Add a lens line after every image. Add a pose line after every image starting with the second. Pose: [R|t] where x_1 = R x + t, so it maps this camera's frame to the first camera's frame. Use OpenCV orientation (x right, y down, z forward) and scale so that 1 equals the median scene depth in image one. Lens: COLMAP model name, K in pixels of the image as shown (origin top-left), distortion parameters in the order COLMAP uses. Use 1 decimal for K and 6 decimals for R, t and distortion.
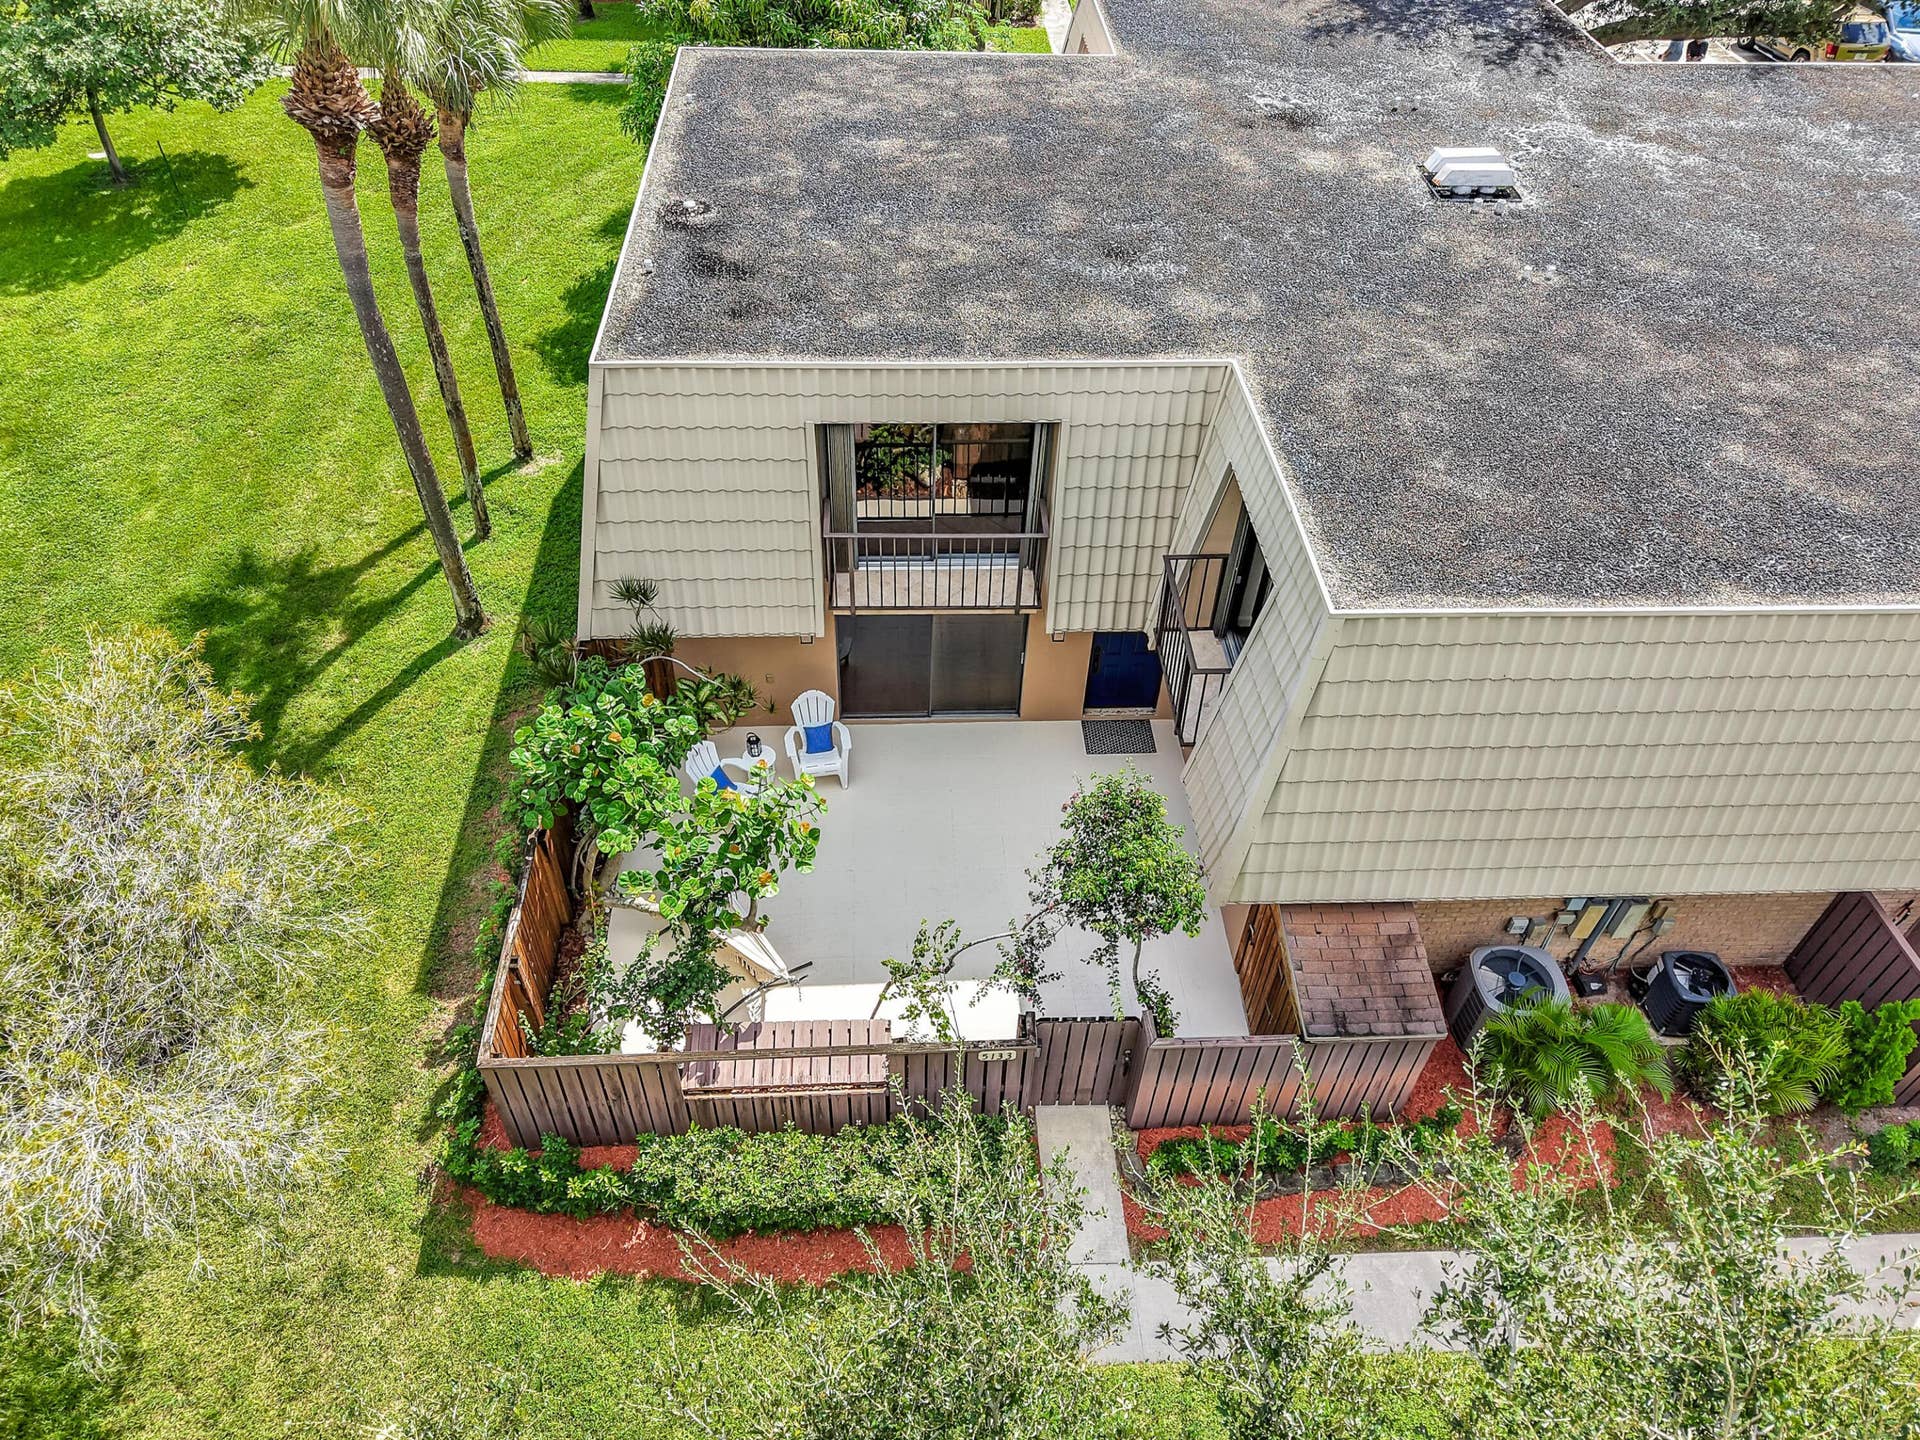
lens RADIAL K [[1337.7, 0, 960.0], [0, 1337.7, 720.0], [0, 0, 1]] dist [-0.009283, 0.032307]
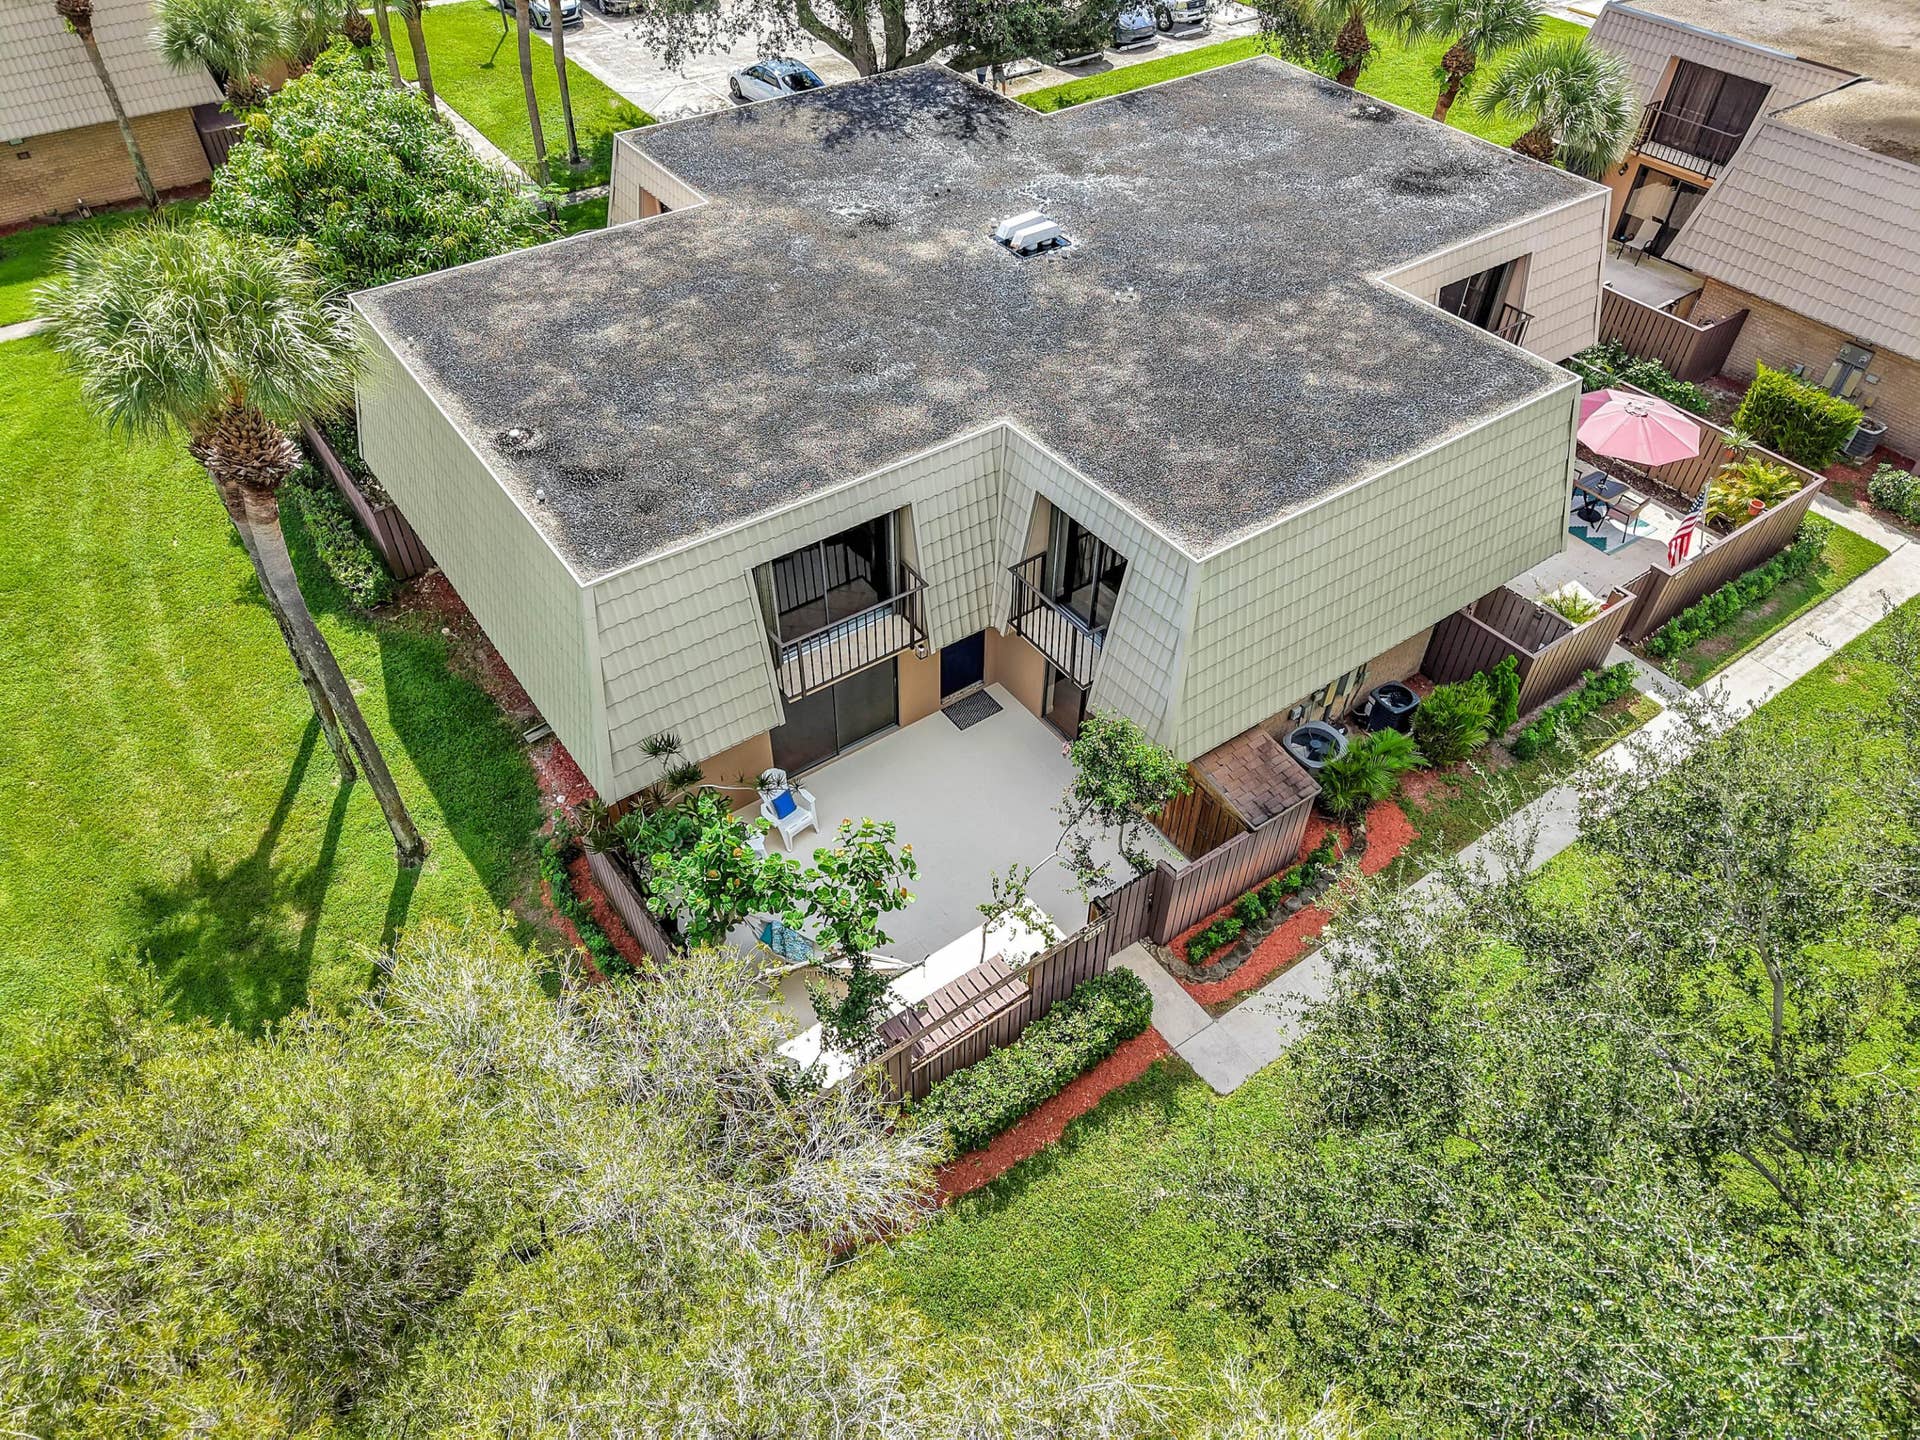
lens RADIAL K [[1282.2, 0, 960.0], [0, 1282.2, 720.0], [0, 0, 1]] dist [0.058095, -0.098478]
pose [[0.838626, -0.396381, 0.373617, -0.446128], [0.390345, 0.915719, 0.095339, -0.125290], [-0.379919, 0.065885, 0.922670, -0.195759]]
